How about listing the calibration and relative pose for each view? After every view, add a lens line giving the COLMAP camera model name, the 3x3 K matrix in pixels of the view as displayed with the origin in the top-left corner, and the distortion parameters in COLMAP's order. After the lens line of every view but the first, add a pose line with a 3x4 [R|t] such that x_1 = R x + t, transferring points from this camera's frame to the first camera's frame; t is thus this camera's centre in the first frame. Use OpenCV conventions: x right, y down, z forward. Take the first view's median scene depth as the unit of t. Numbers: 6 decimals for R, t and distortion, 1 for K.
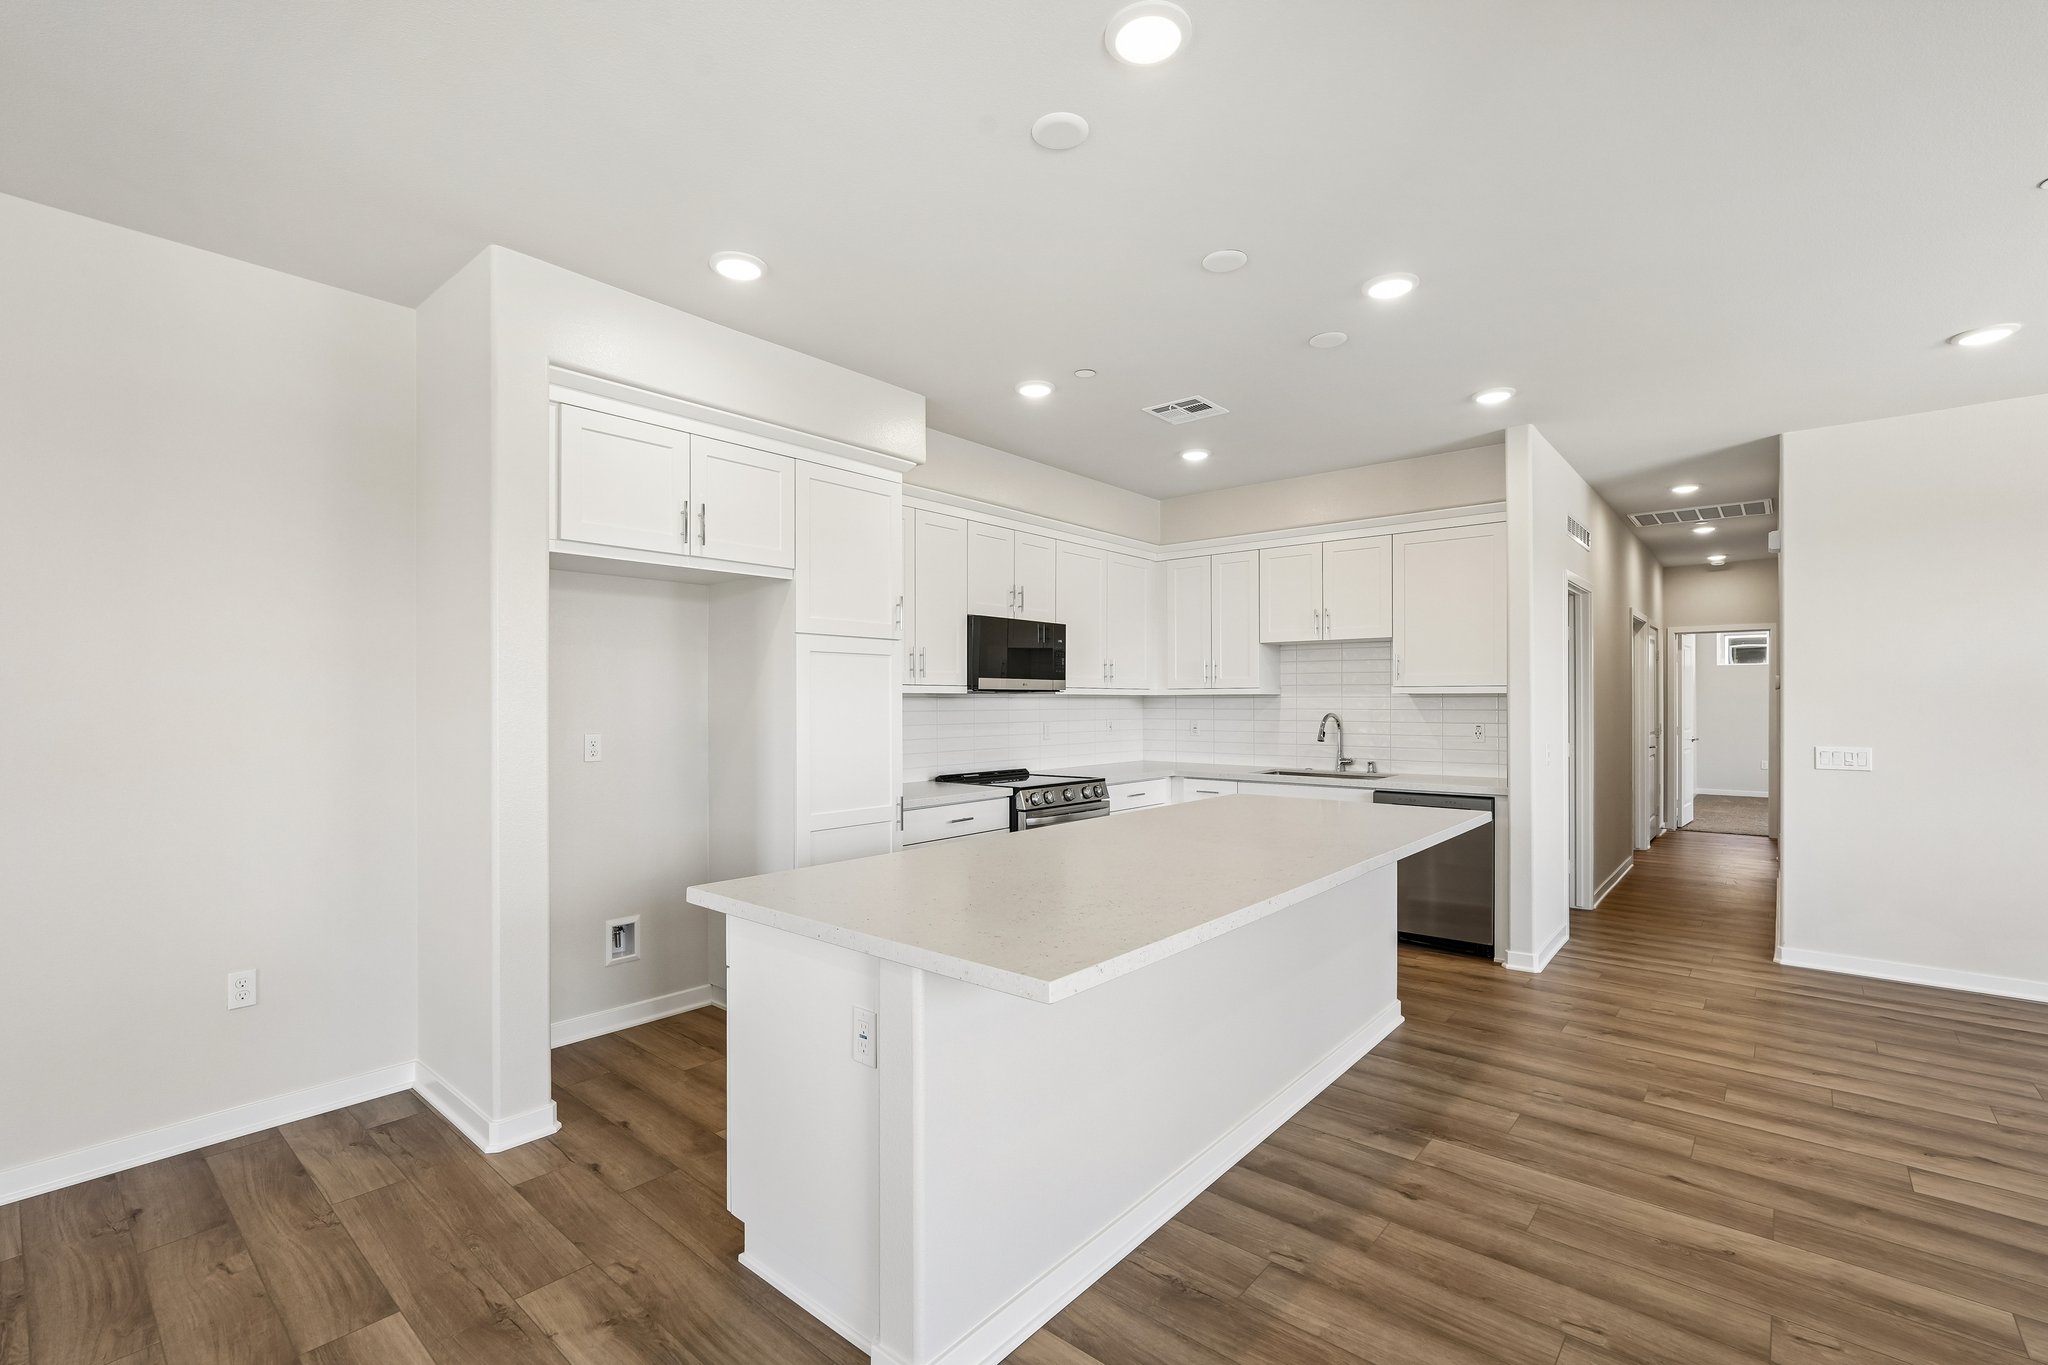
lens RADIAL K [[904.0, 0, 1006.6], [0, 904.0, 707.6], [0, 0, 1]] dist [-0.013378, 0.007319]
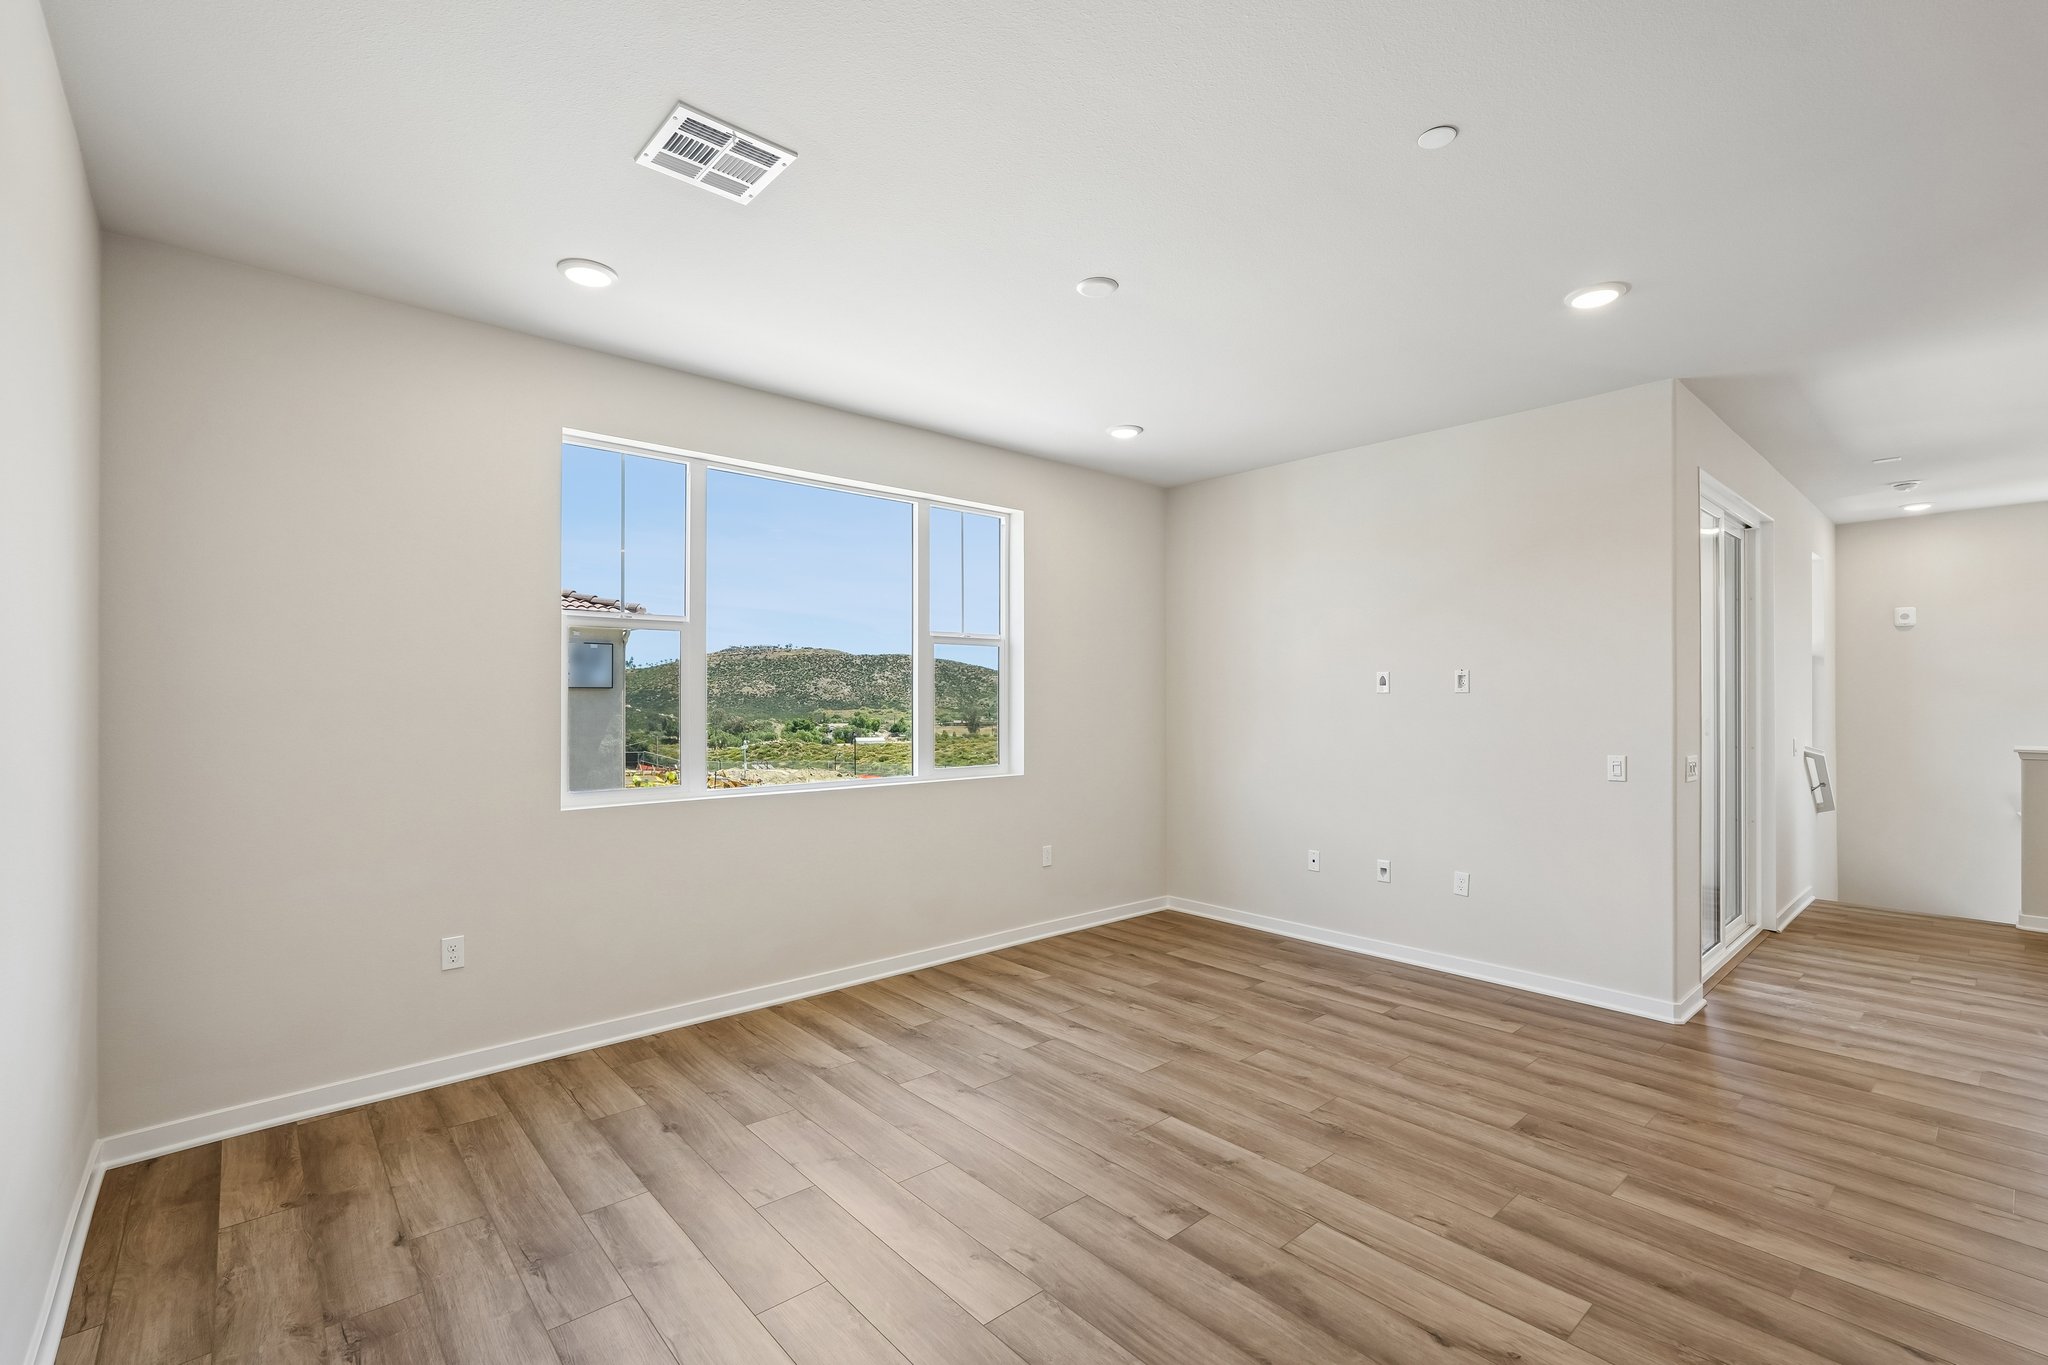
lens RADIAL K [[904.0, 0, 1011.5], [0, 904.0, 667.7], [0, 0, 1]] dist [-0.013378, 0.007319]
pose [[-0.991578, 0.003879, 0.129451, 0.974194], [0.000418, 0.999642, -0.026754, -0.011706], [-0.129508, -0.026475, -0.991225, 1.294124]]
